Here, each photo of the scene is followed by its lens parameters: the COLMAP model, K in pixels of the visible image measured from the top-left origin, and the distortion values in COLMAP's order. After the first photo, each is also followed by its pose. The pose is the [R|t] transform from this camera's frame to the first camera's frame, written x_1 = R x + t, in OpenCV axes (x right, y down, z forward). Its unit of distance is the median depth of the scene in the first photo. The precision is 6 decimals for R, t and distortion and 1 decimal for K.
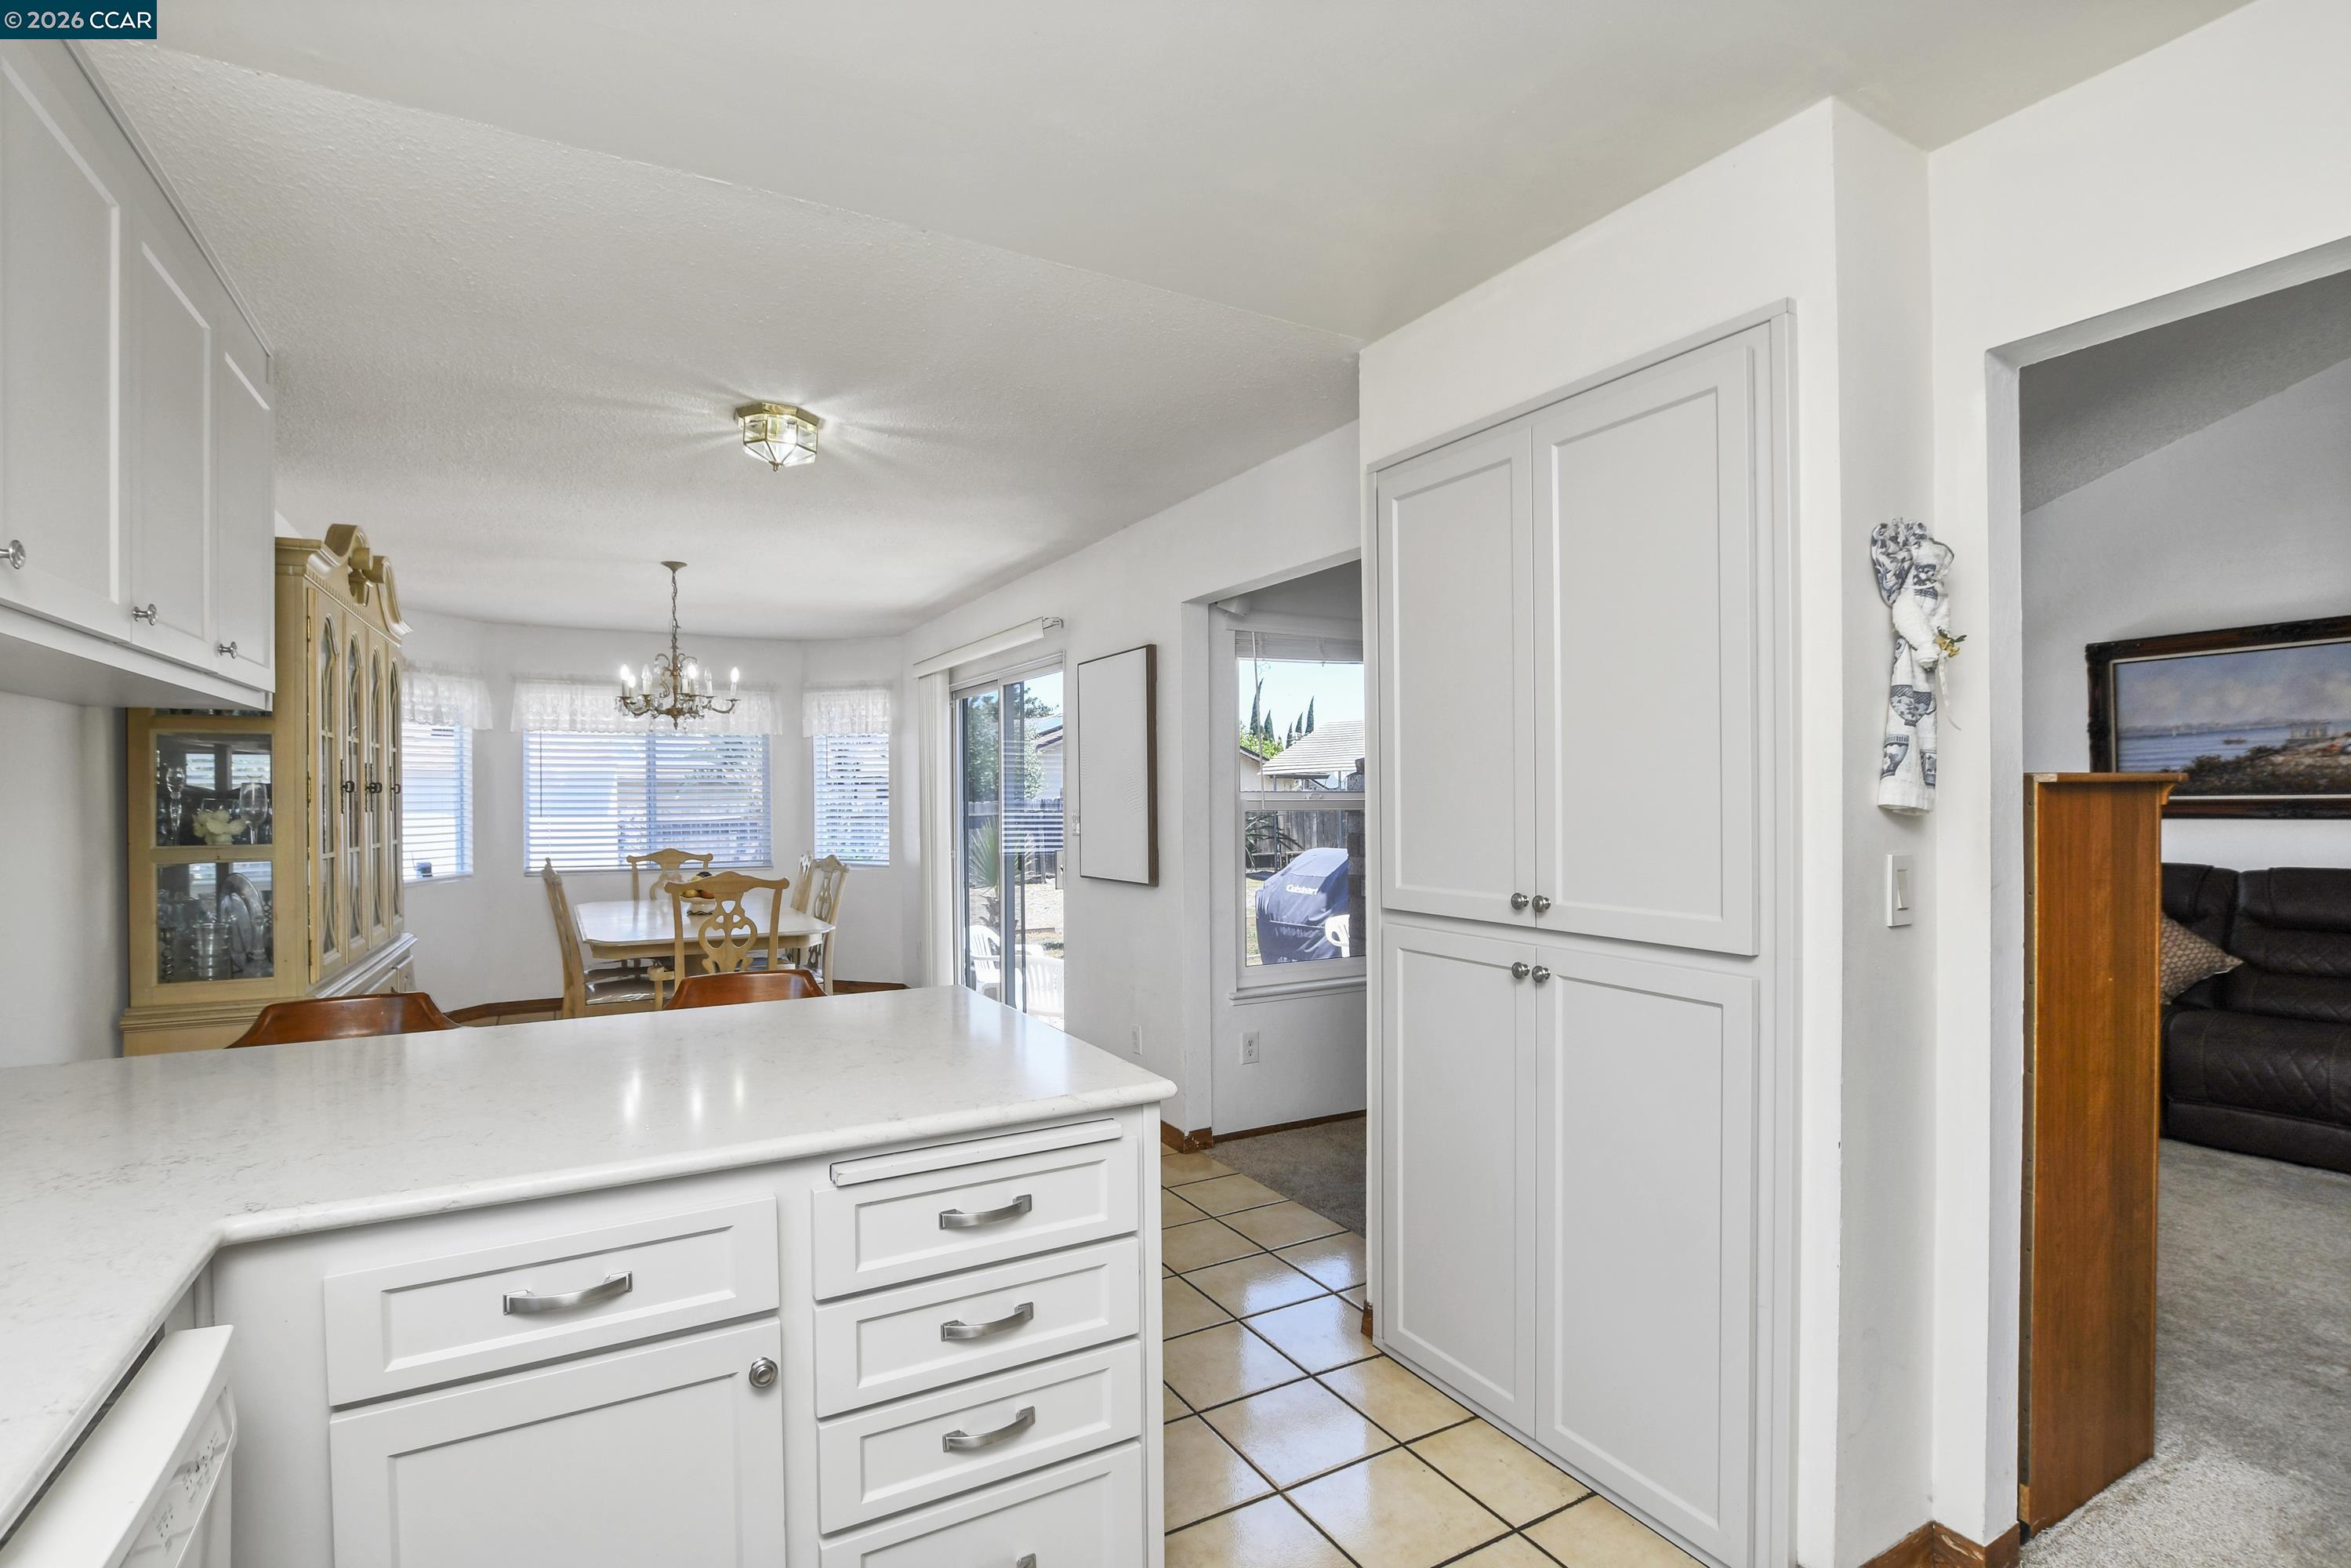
lens RADIAL K [[1094.5, 0, 1173.3], [0, 1094.5, 799.3], [0, 0, 1]] dist [-0.028504, 0.001544]
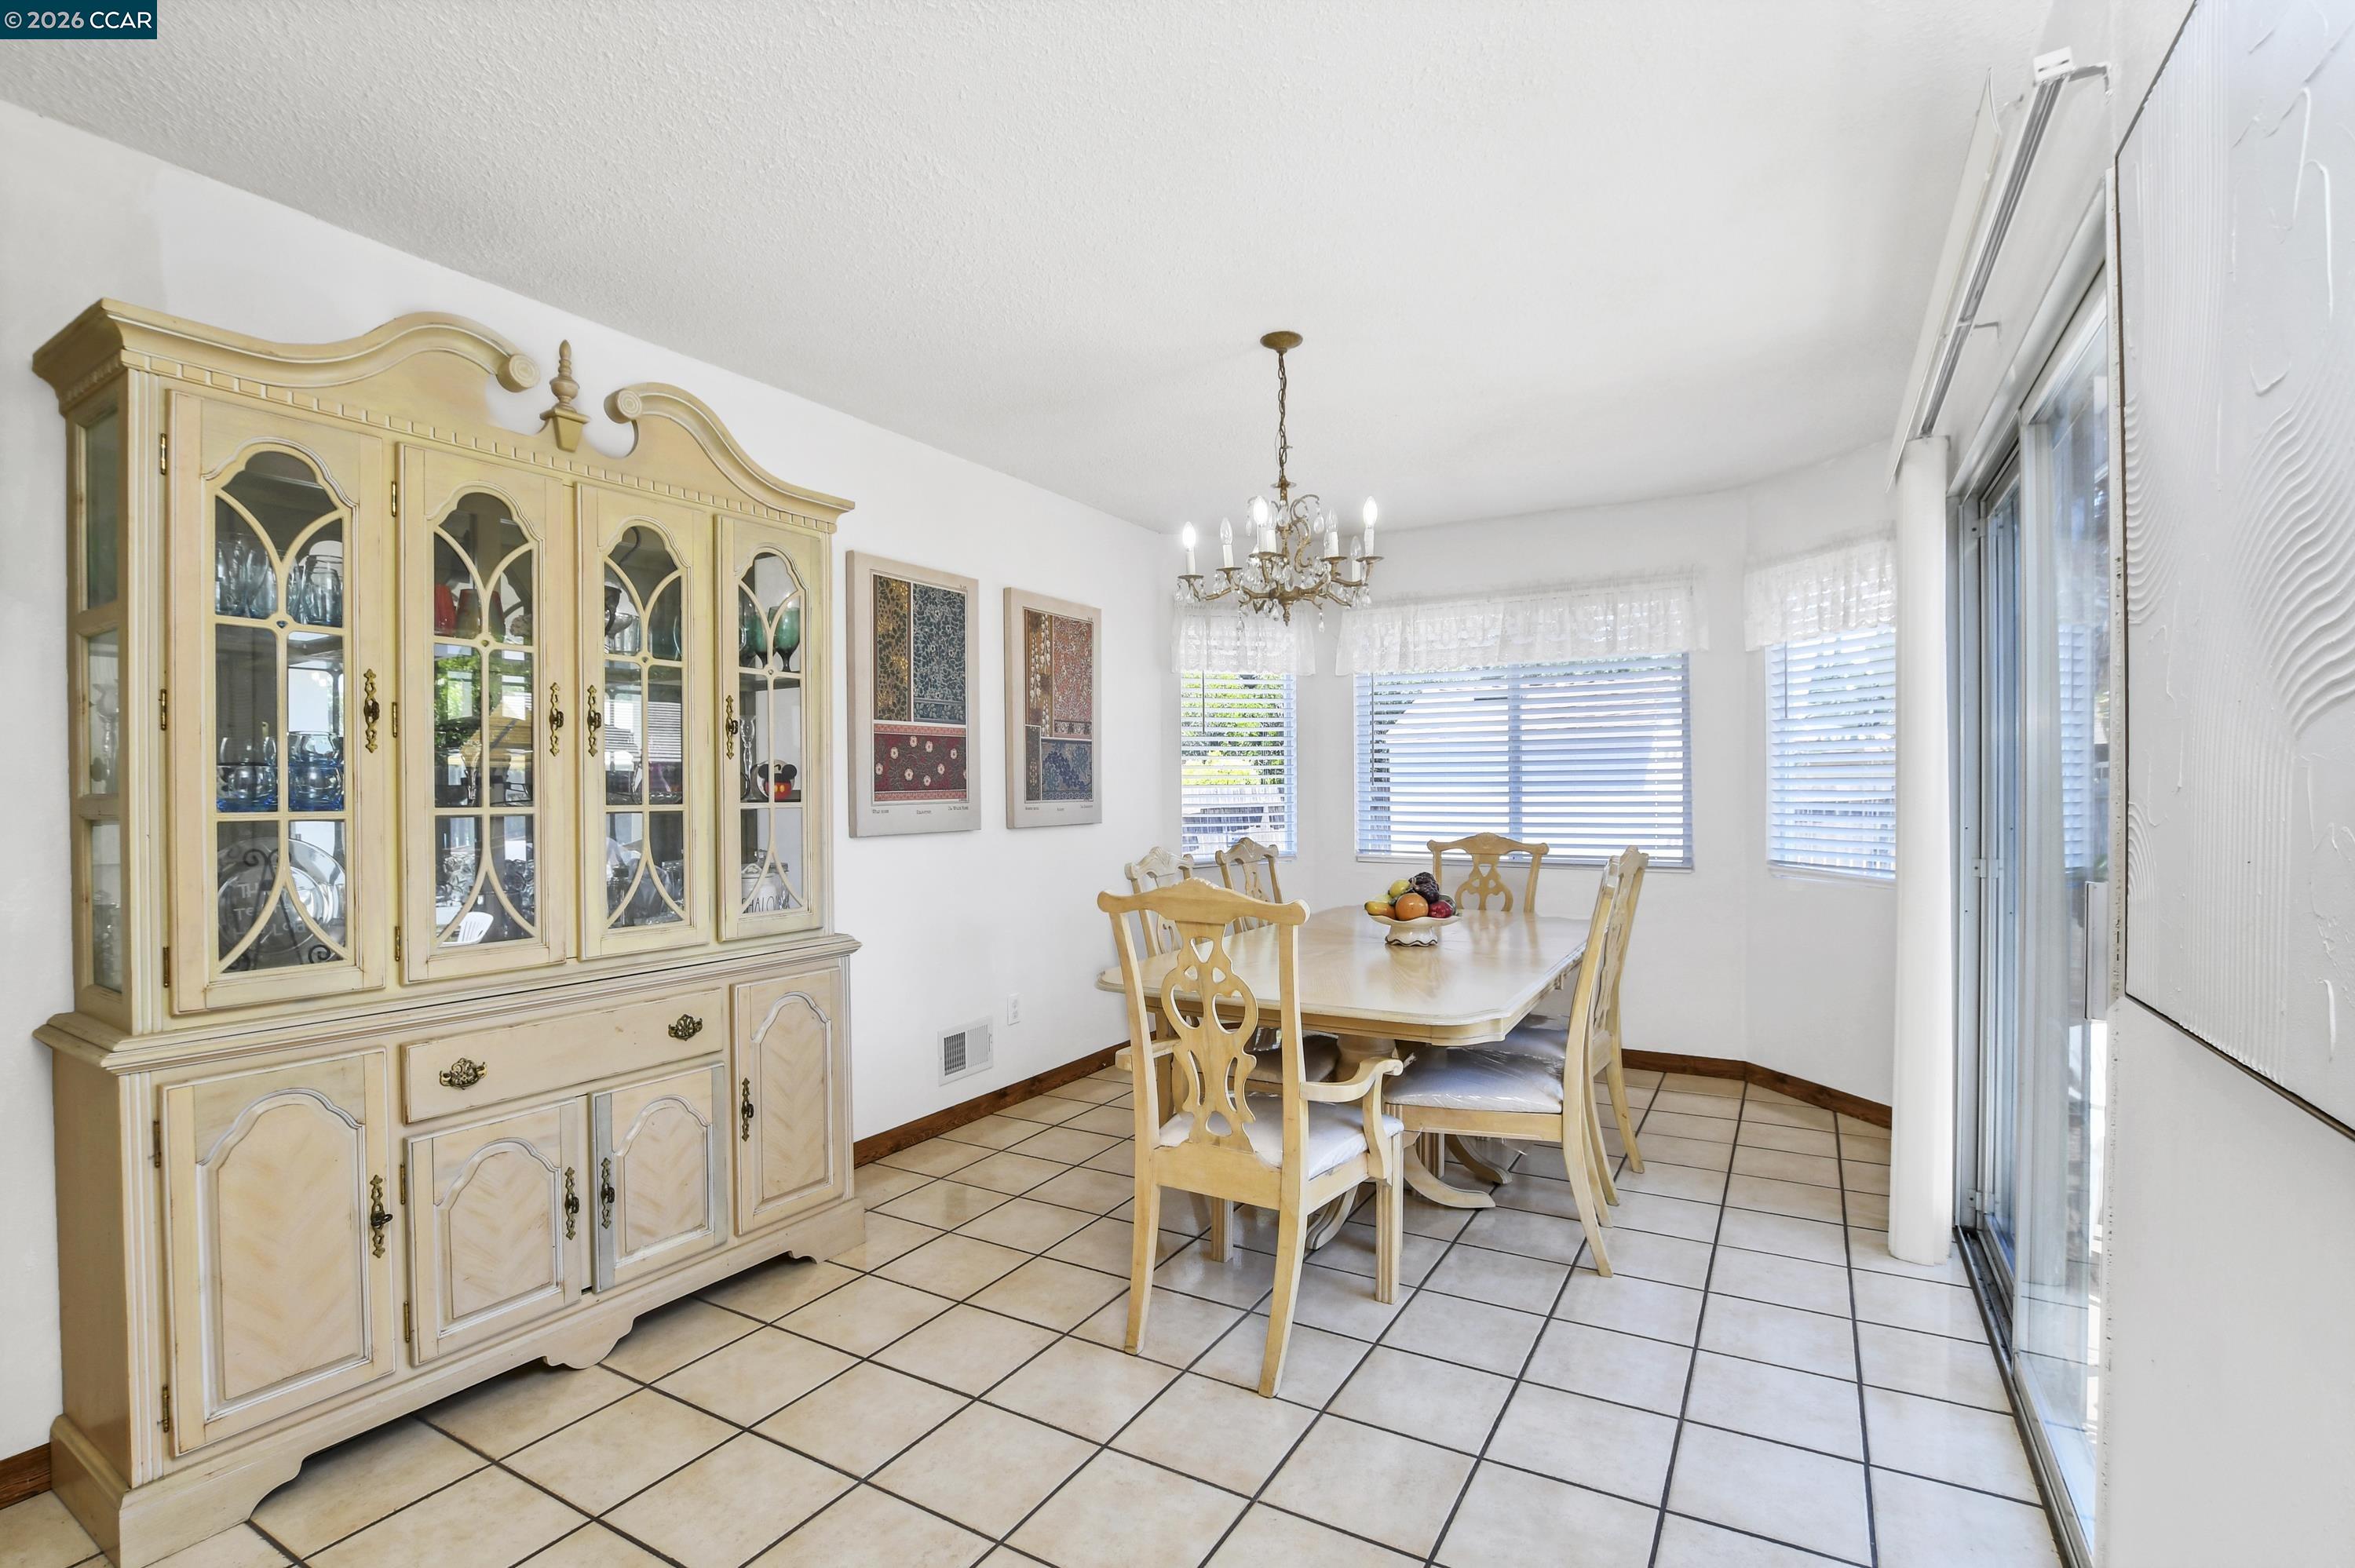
lens RADIAL K [[1096.1, 0, 1170.3], [0, 1096.1, 807.2], [0, 0, 1]] dist [-0.028504, 0.001544]
pose [[0.504633, 0.019010, -0.863125, 0.011740], [0.002792, 0.999716, 0.023651, 0.014296], [0.863329, -0.014345, 0.504437, 0.502520]]
